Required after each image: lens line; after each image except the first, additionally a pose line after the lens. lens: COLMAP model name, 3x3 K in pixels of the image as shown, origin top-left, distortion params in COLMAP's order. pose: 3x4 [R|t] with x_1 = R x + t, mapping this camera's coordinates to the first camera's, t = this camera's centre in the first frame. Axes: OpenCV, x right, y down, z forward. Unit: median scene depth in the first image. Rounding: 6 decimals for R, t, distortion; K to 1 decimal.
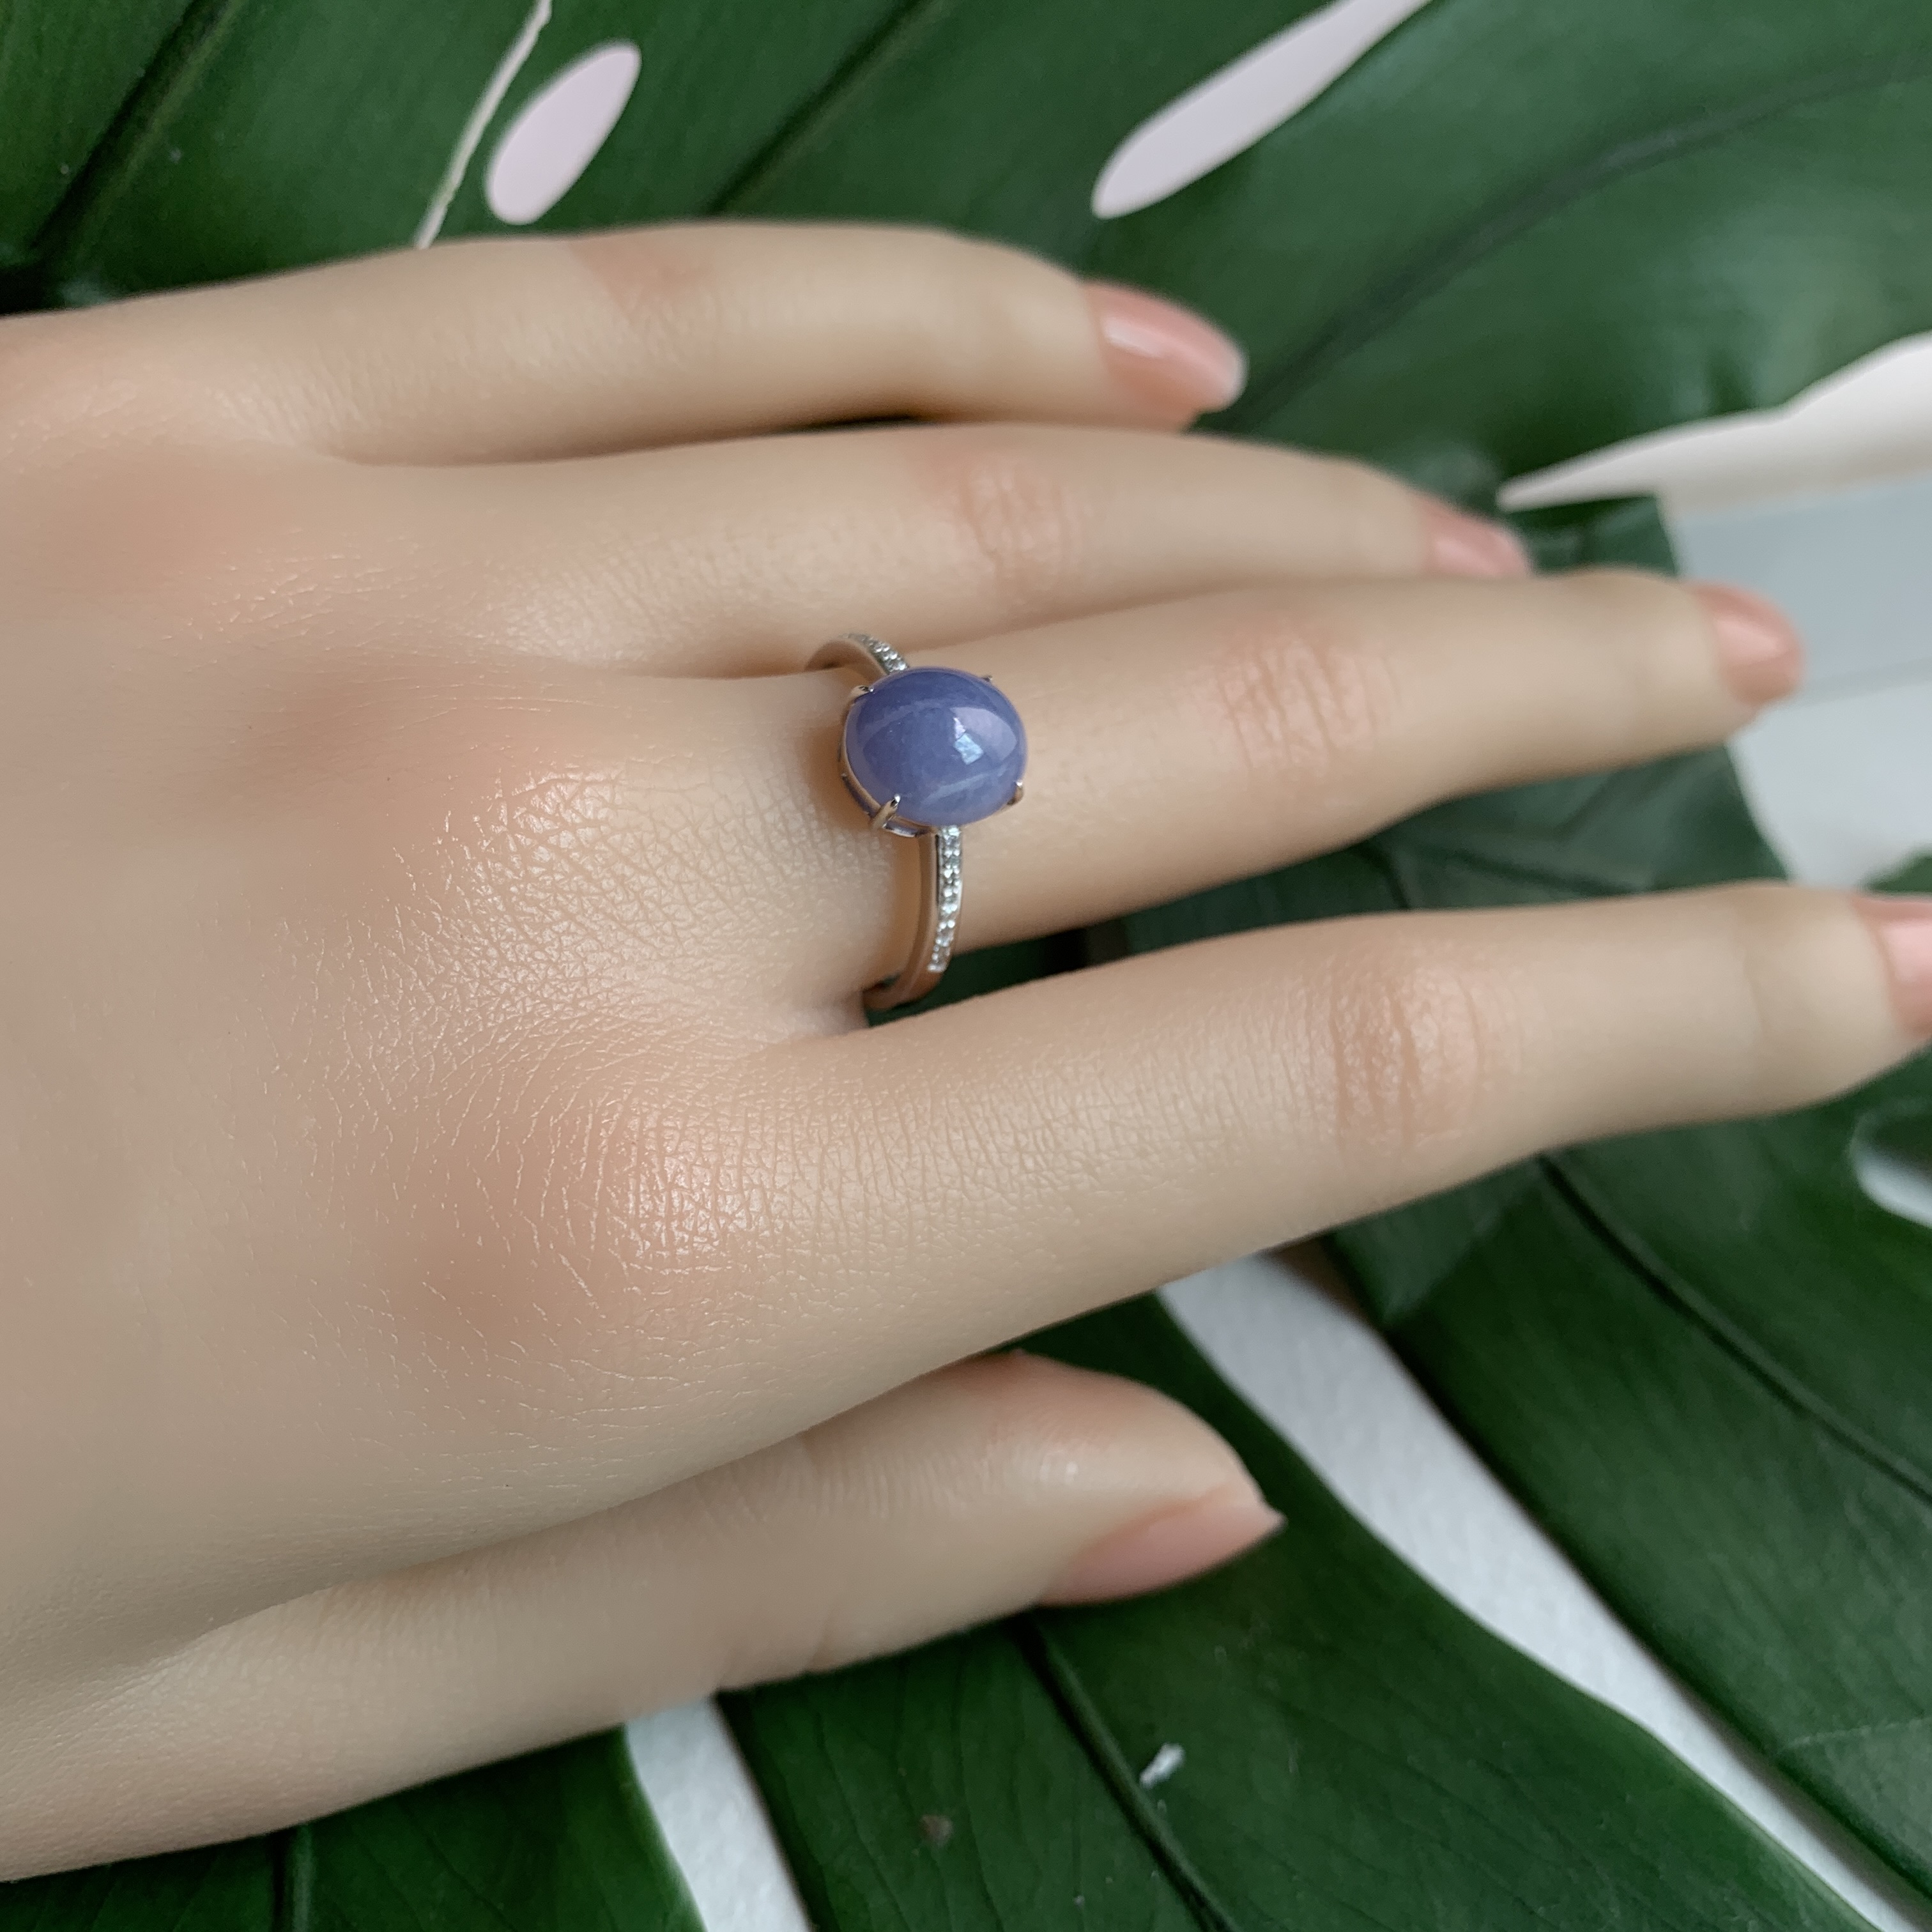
lens RADIAL K [[2166.8, 0, 999.5], [0, 2166.8, 863.0], [0, 0, 1]] dist [0.204267, -0.703706]
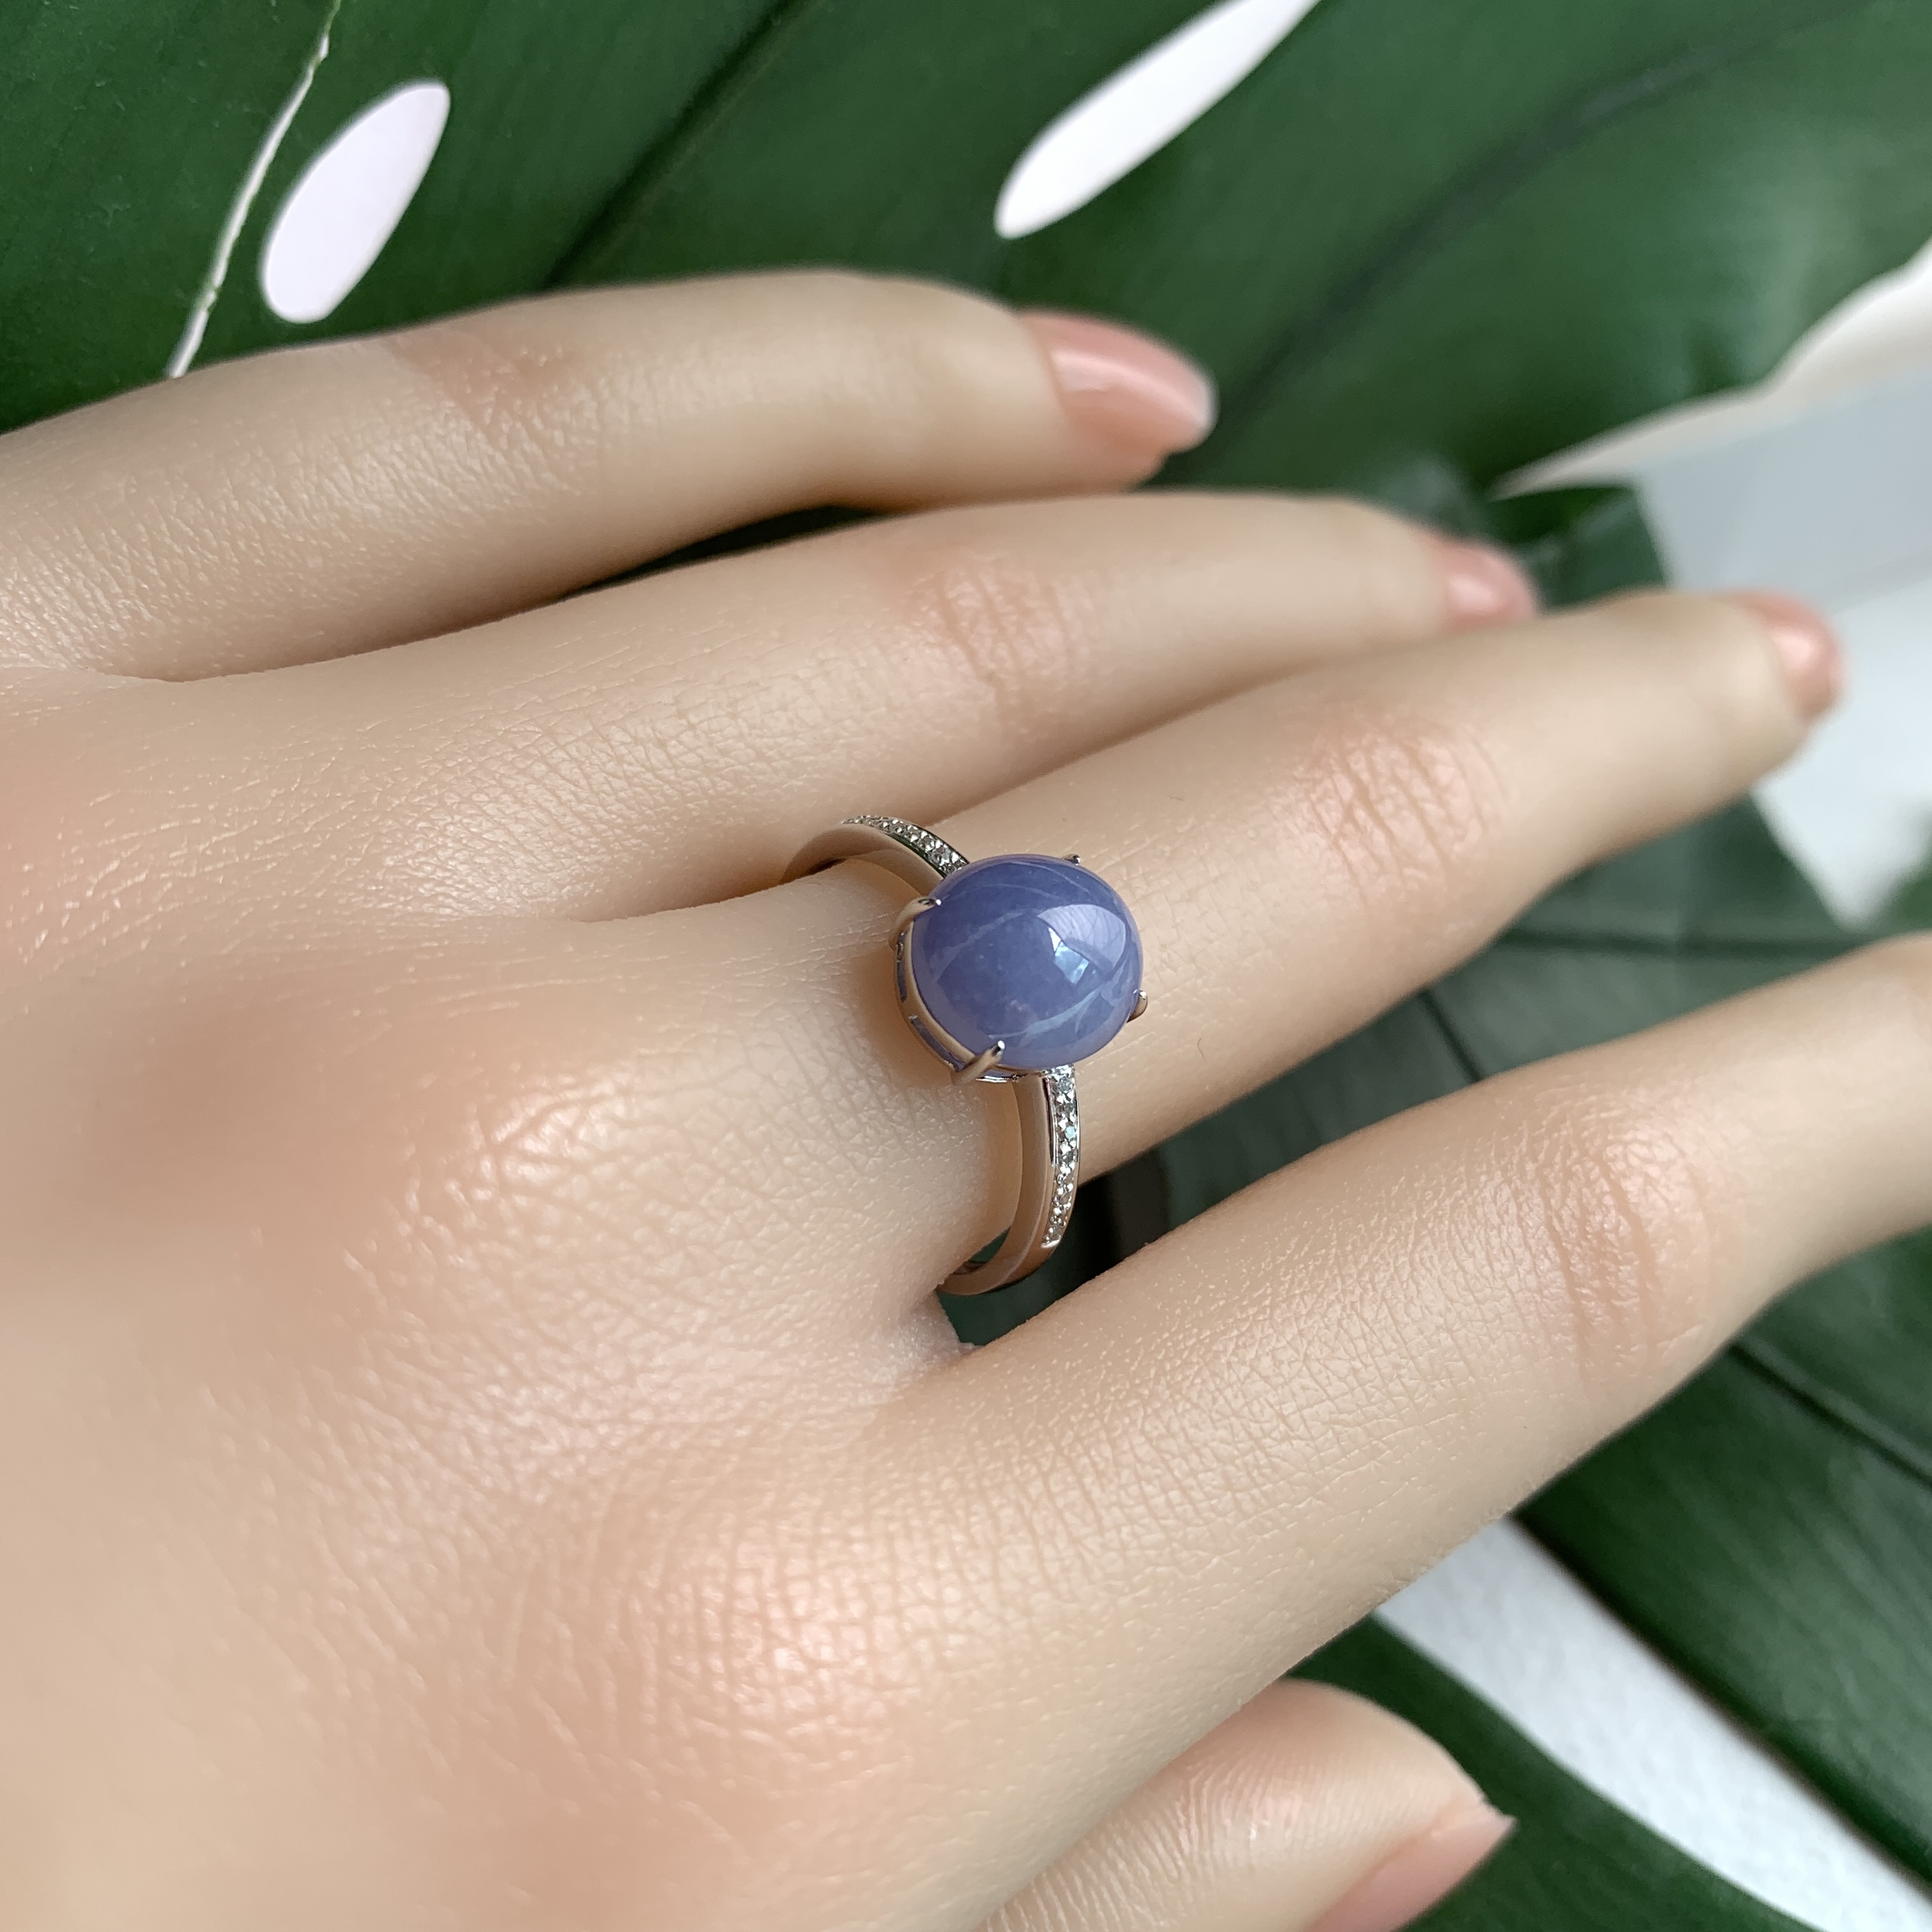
lens RADIAL K [[2166.8, 0, 999.5], [0, 2166.8, 863.0], [0, 0, 1]] dist [0.204267, -0.703706]
pose [[0.980285, -0.143673, 0.135643, -0.137795], [0.144771, 0.989464, 0.001787, -0.091190], [-0.134470, 0.017886, 0.990756, 0.260572]]
